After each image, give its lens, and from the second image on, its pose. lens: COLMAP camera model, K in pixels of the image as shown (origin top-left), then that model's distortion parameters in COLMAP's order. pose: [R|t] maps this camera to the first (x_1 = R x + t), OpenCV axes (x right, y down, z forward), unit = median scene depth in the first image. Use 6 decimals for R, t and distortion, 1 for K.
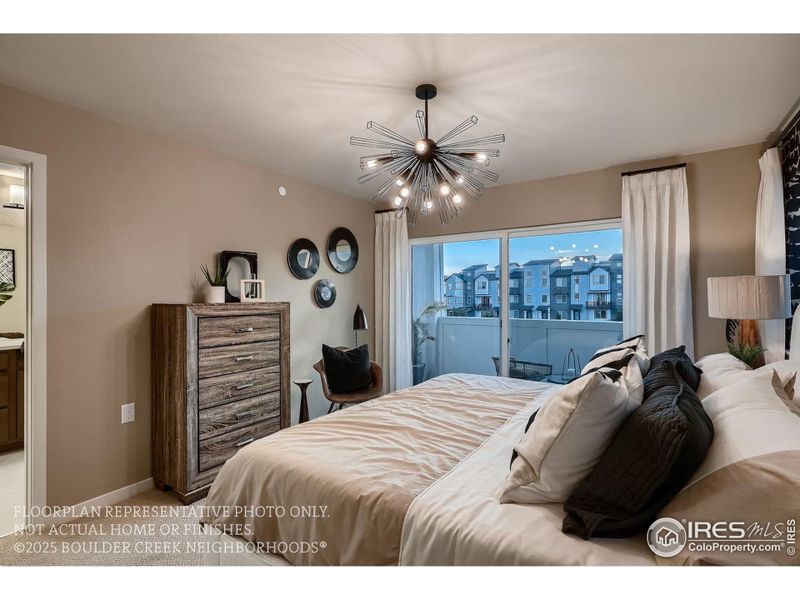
lens RADIAL K [[388.3, 0, 397.4], [0, 388.3, 296.9], [0, 0, 1]] dist [0.006254, -0.000047]
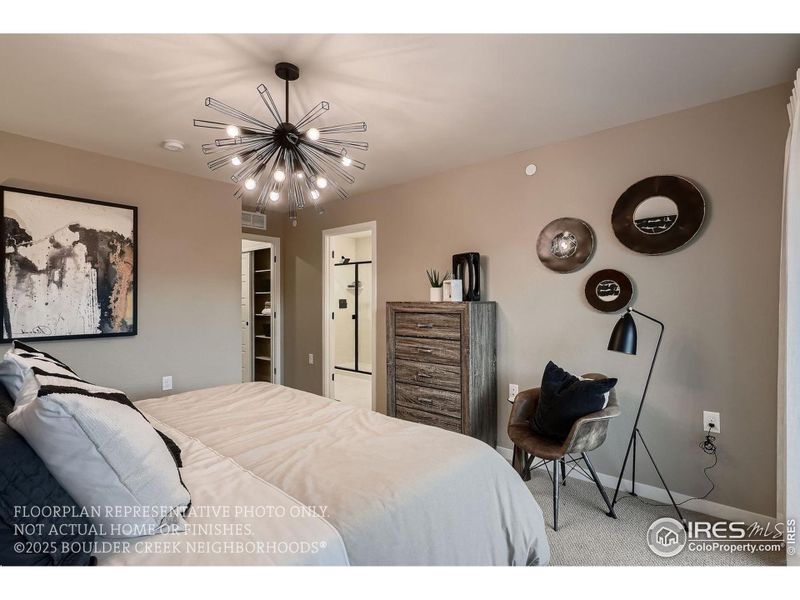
lens RADIAL K [[388.3, 0, 397.8], [0, 388.3, 300.2], [0, 0, 1]] dist [0.006254, -0.000047]
pose [[-0.103186, 0.011625, -0.994594, 0.708826], [0.002462, 0.999932, 0.011432, -0.001980], [0.994659, -0.001269, -0.103207, 0.999149]]
